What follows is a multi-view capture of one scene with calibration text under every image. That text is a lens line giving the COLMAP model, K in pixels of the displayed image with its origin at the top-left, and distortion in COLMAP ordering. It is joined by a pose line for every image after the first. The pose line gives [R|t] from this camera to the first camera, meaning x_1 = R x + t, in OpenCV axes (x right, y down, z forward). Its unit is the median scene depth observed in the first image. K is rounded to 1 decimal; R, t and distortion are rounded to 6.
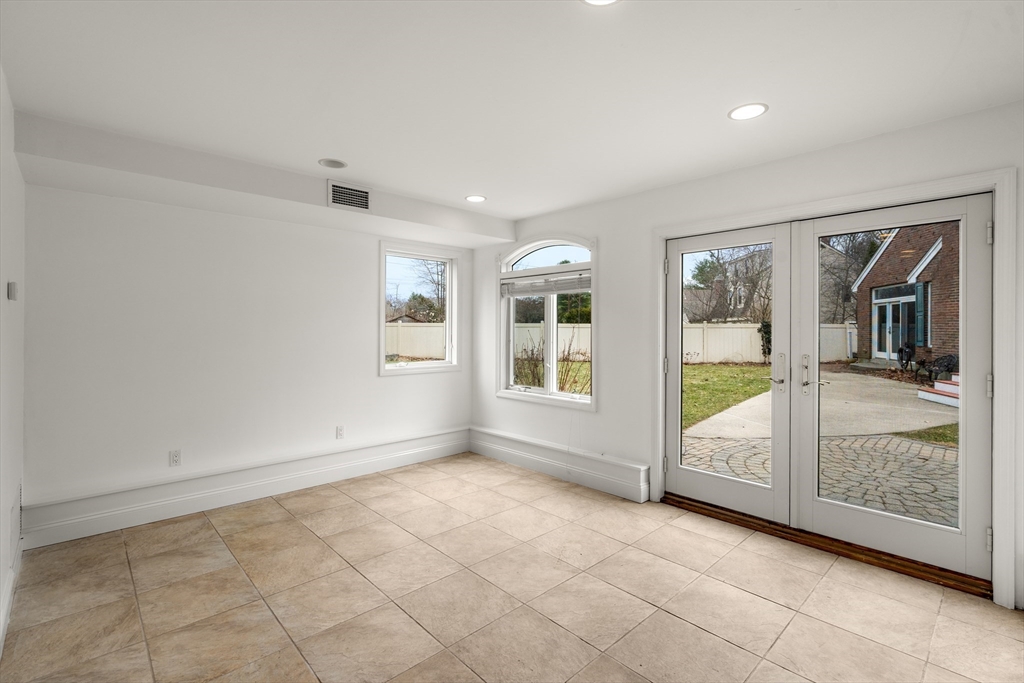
lens RADIAL K [[461.7, 0, 510.5], [0, 461.7, 333.8], [0, 0, 1]] dist [-0.002573, -0.000320]
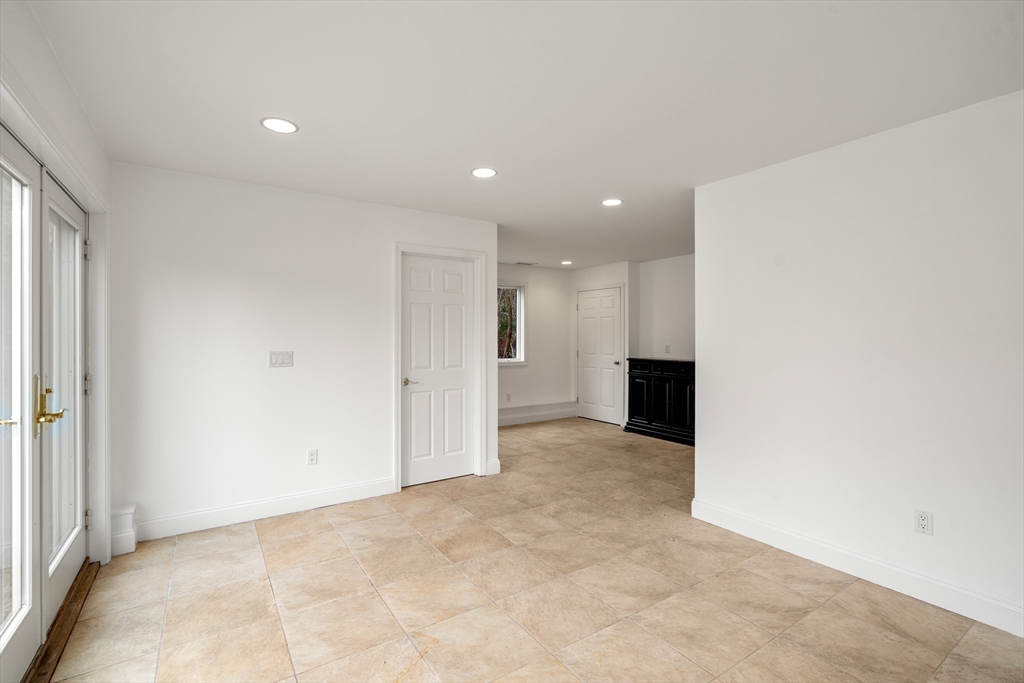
lens RADIAL K [[461.7, 0, 510.5], [0, 461.7, 333.8], [0, 0, 1]] dist [-0.002573, -0.000320]
pose [[-0.986345, -0.002493, 0.164674, -0.185186], [-0.001852, 0.999990, 0.004048, -0.019746], [-0.164683, 0.003688, -0.986340, 2.115765]]
